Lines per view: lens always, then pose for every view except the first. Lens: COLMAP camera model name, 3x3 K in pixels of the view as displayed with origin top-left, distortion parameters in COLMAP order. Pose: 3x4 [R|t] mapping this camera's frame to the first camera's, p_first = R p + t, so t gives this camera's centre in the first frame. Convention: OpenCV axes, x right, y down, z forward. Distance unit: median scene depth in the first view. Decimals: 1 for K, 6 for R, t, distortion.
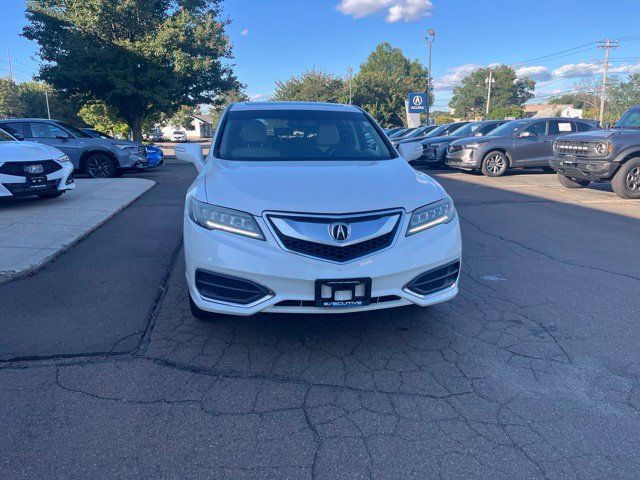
lens RADIAL K [[483.8, 0, 318.1], [0, 483.8, 240.9], [0, 0, 1]] dist [0.077919, -0.101435]
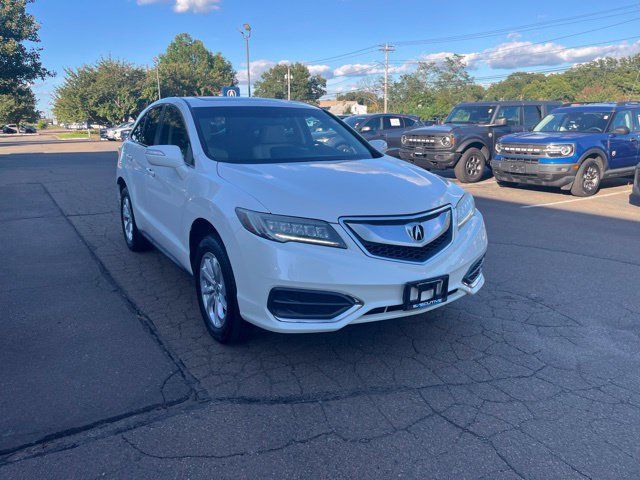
lens RADIAL K [[483.8, 0, 319.8], [0, 483.8, 239.9], [0, 0, 1]] dist [0.077919, -0.101435]
pose [[0.922183, -0.094850, 0.374942, -0.145362], [0.091000, 0.995457, 0.028006, -0.013840], [-0.375895, 0.008293, 0.926625, 0.042778]]
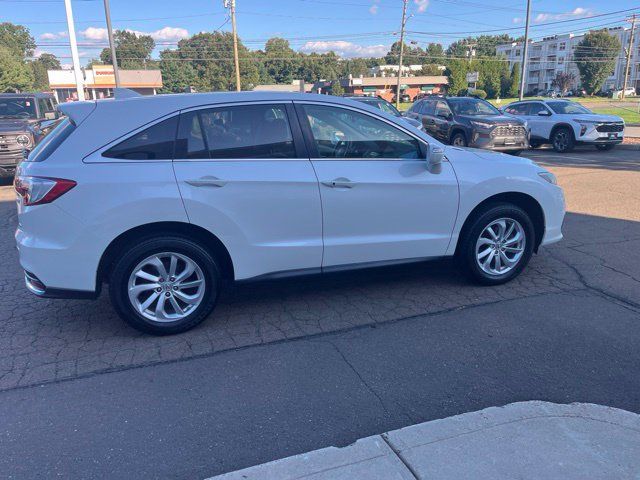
lens RADIAL K [[483.8, 0, 317.9], [0, 483.8, 243.2], [0, 0, 1]] dist [0.077919, -0.101435]
pose [[-0.161663, -0.271645, 0.948722, -0.462409], [0.244202, 0.920457, 0.305164, -0.146318], [-0.956154, 0.281013, -0.082467, 0.549940]]
